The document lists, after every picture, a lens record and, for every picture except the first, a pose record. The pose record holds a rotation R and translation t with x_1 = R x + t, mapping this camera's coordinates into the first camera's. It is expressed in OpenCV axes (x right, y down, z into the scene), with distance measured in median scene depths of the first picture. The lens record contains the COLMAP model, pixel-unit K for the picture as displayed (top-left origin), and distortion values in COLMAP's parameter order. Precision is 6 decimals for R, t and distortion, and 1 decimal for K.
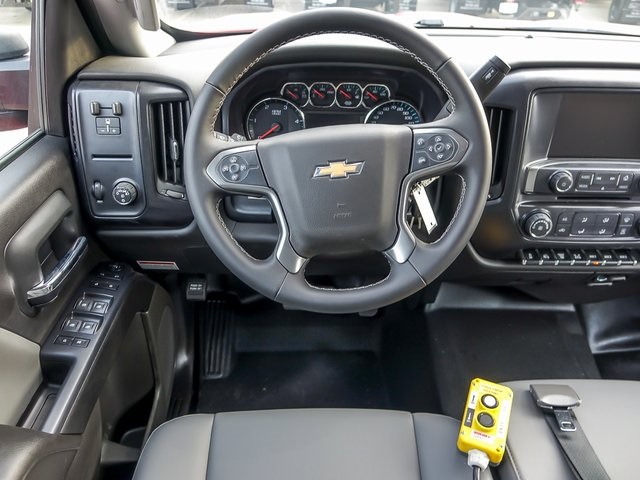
lens RADIAL K [[497.3, 0, 319.8], [0, 497.3, 224.2], [0, 0, 1]] dist [0.007607, 0.003922]
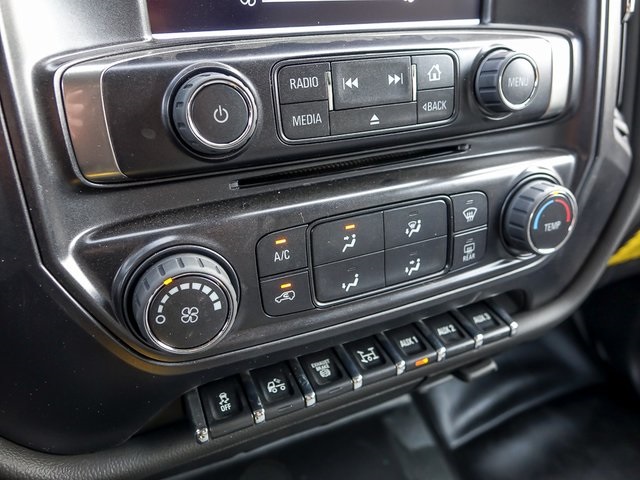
lens RADIAL K [[493.3, 0, 320.0], [0, 493.3, 240.0], [0, 0, 1]] dist [0.003595, -0.013502]
pose [[0.920894, -0.215505, 0.324826, 0.423040], [0.245416, 0.967935, -0.053591, 0.001159], [-0.302862, 0.129069, 0.944254, 0.735705]]
